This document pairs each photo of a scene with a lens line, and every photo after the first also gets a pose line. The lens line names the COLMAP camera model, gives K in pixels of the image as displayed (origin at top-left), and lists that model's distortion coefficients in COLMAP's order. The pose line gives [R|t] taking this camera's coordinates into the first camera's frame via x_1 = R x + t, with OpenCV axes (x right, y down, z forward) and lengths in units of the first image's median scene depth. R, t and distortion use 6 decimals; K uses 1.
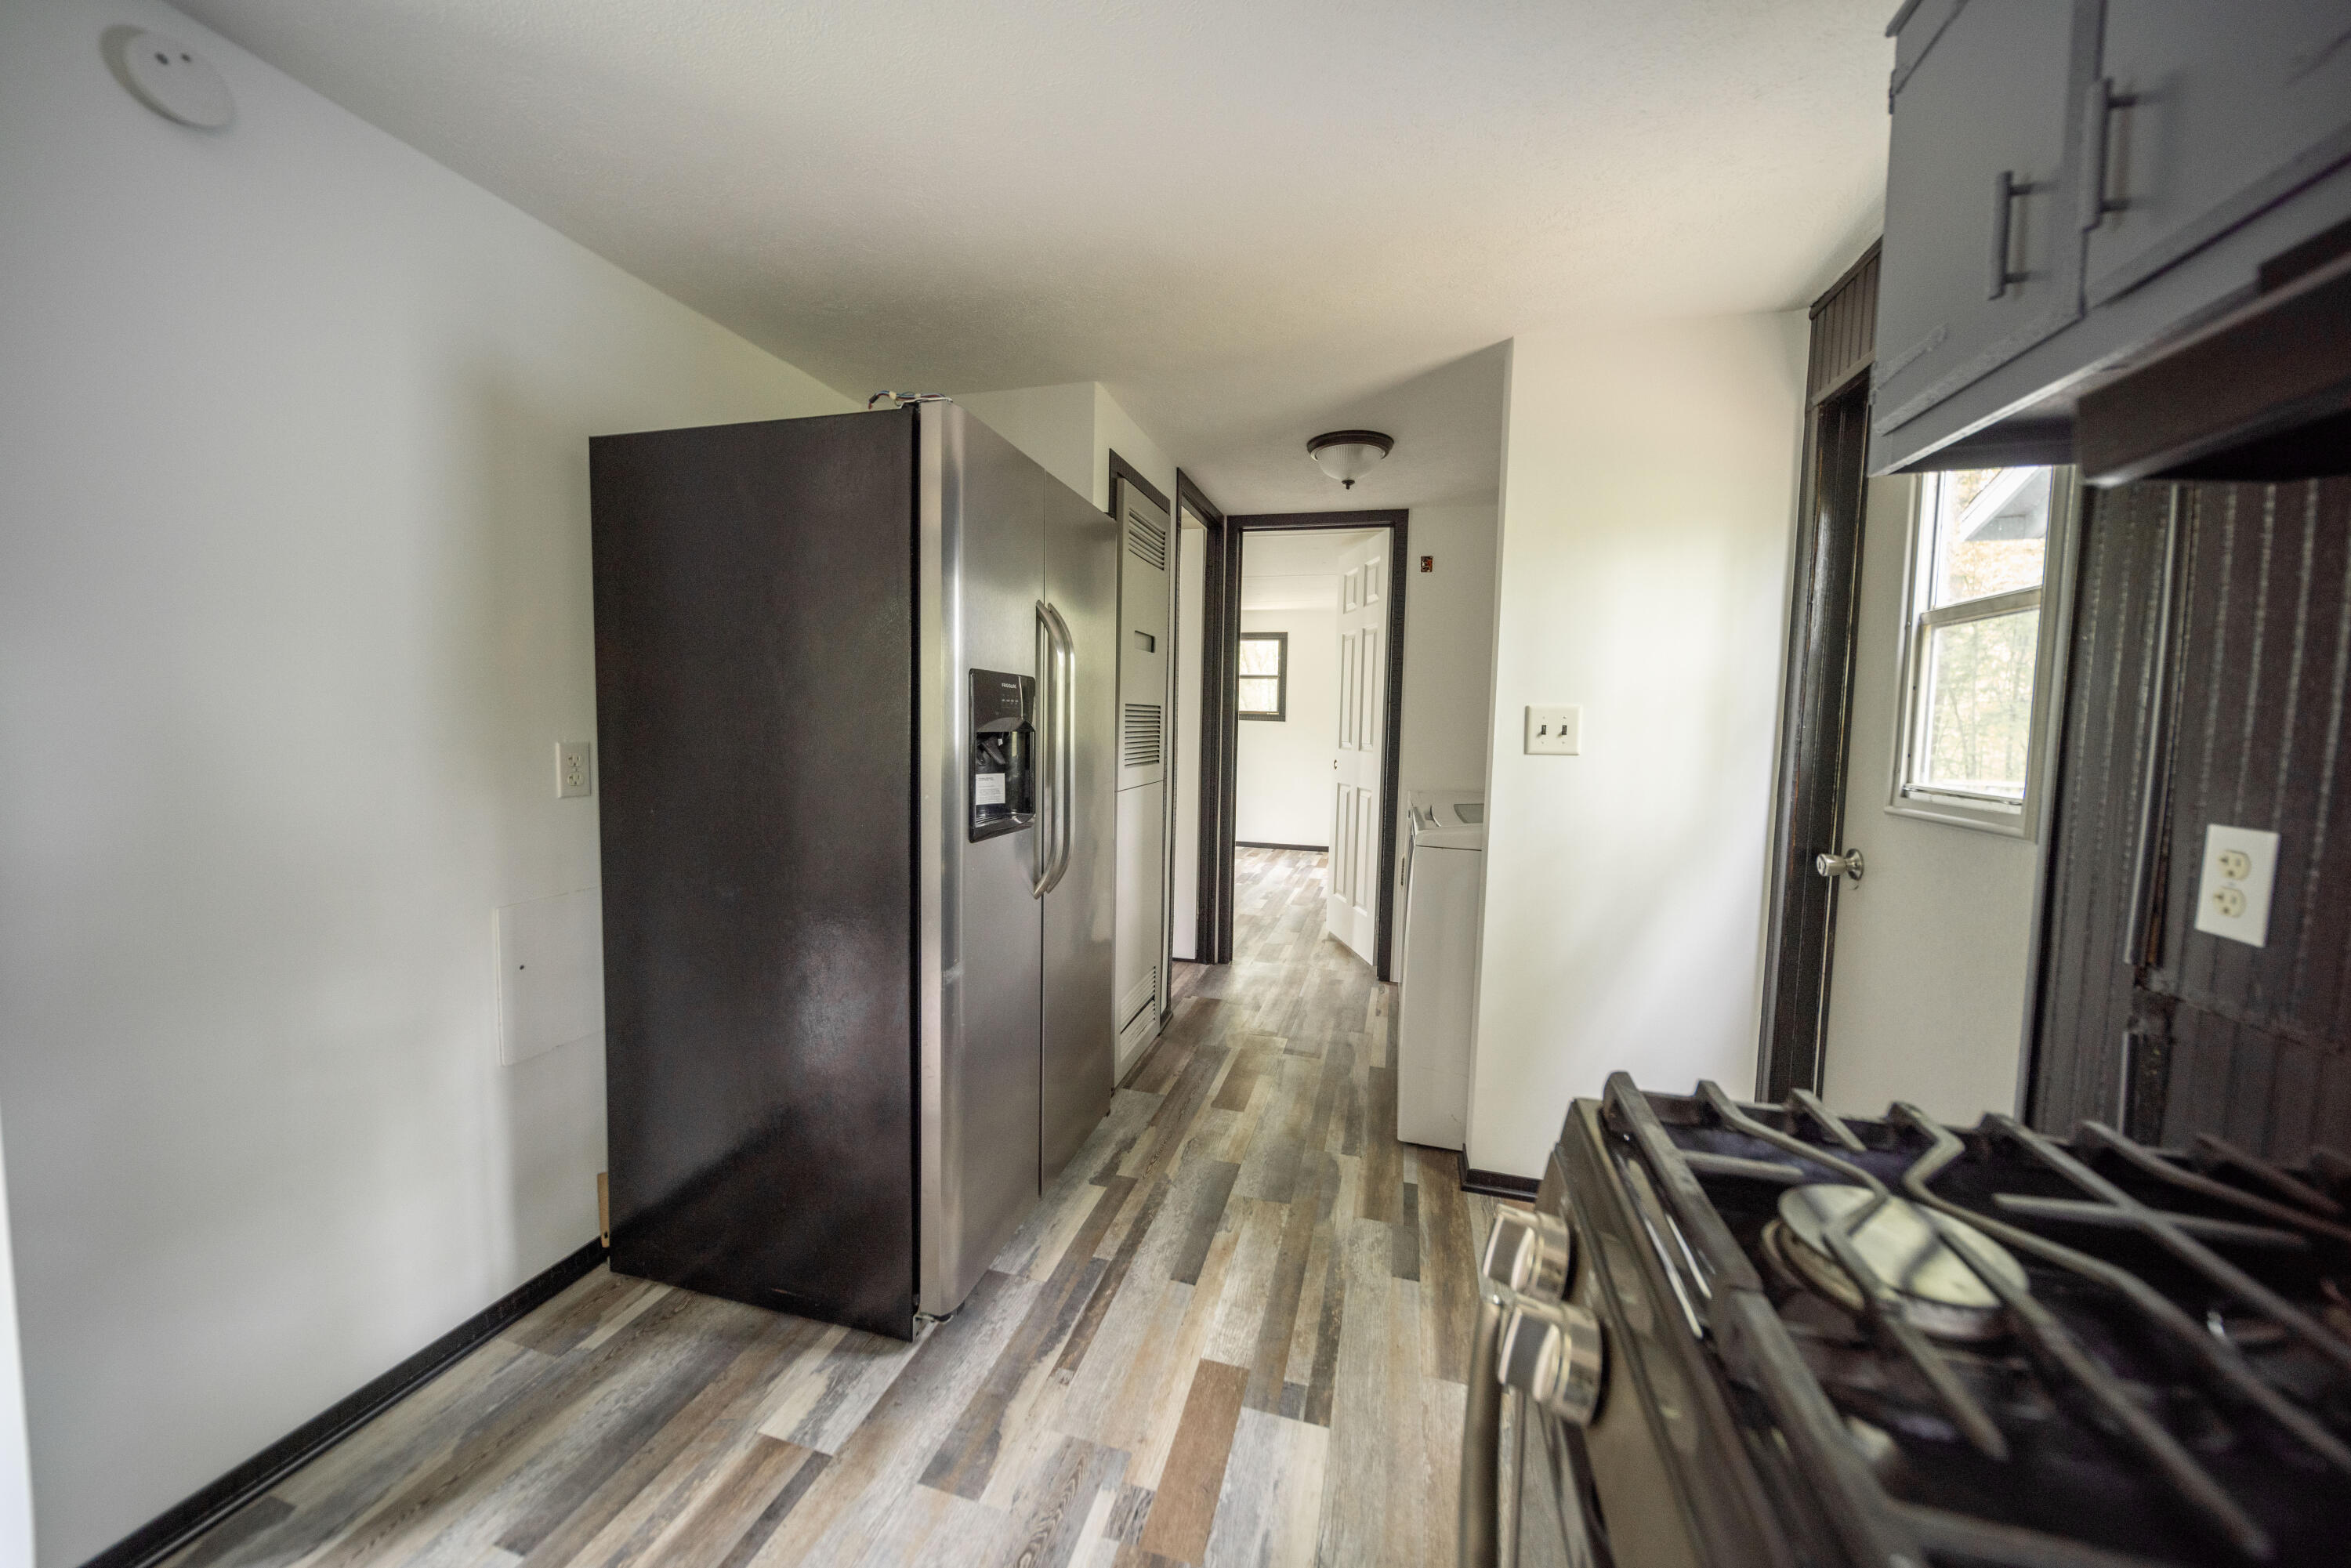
lens RADIAL K [[826.3, 0, 1175.3], [0, 826.3, 772.1], [0, 0, 1]] dist [-0.002176, -0.000279]
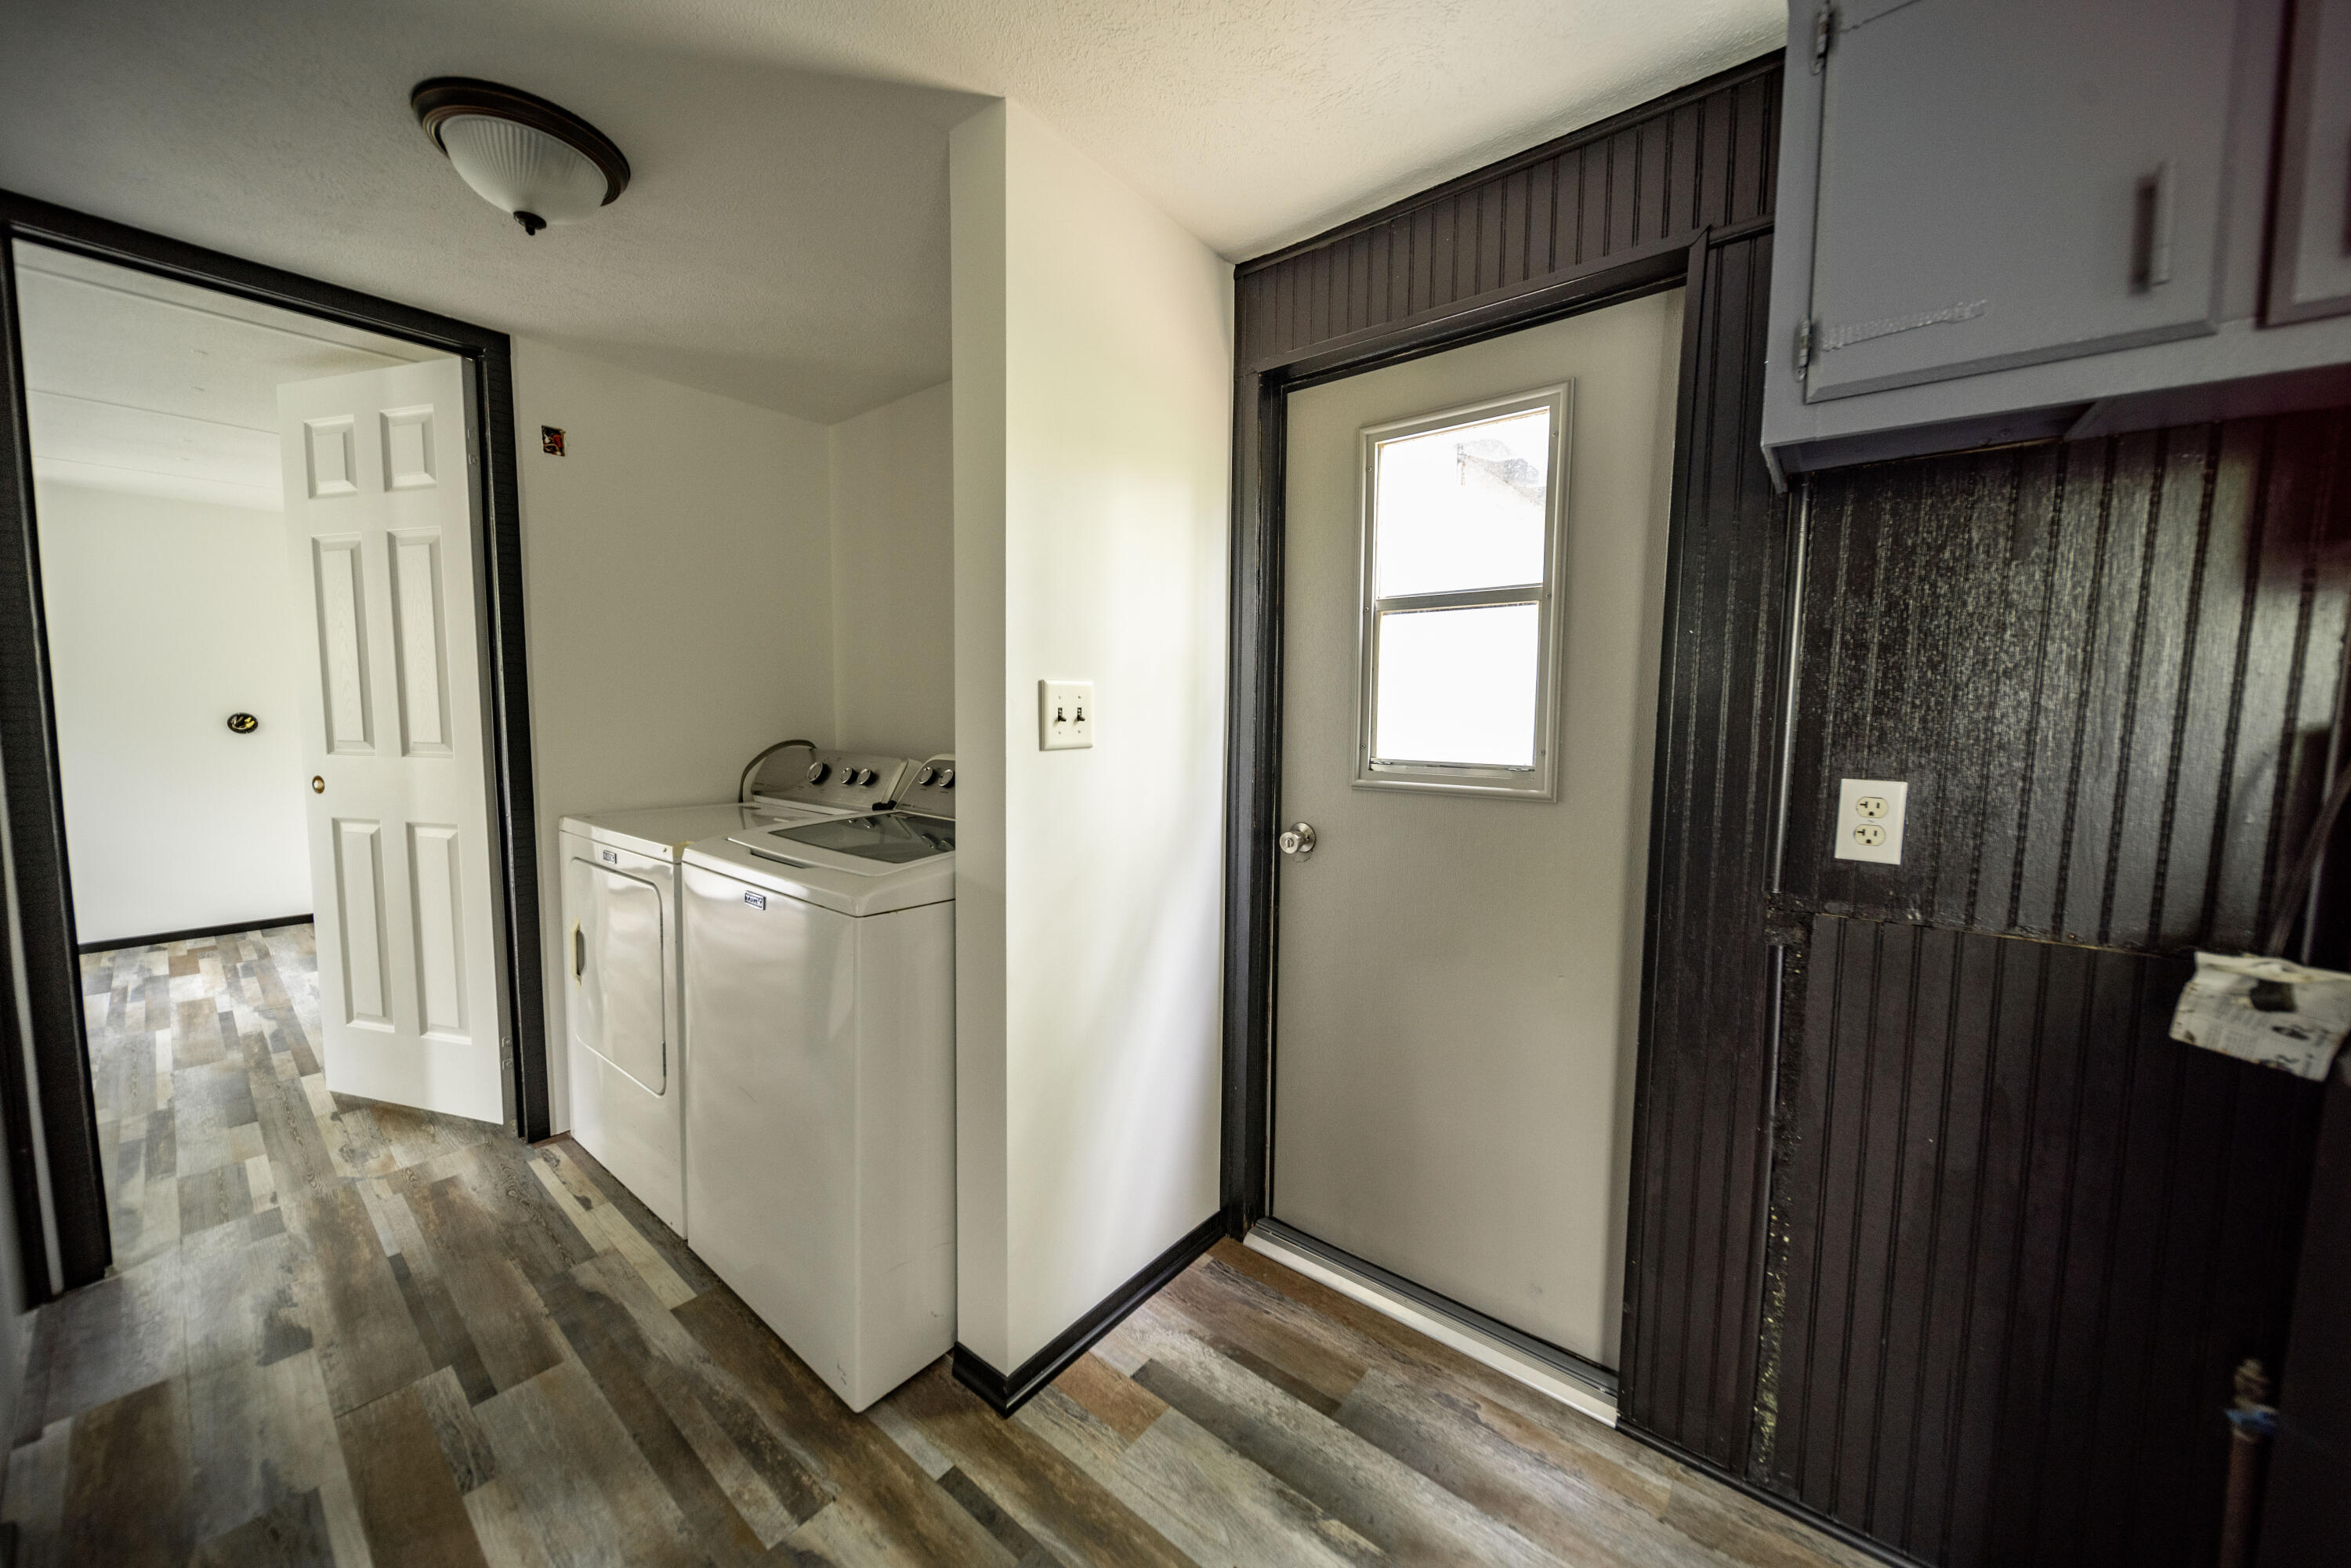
lens RADIAL K [[826.3, 0, 1175.3], [0, 826.3, 772.1], [0, 0, 1]] dist [-0.002176, -0.000279]
pose [[0.390084, -0.087268, 0.916635, -0.148596], [0.060352, 0.995781, 0.069120, -0.040064], [-0.918799, 0.028358, 0.393705, 0.565588]]
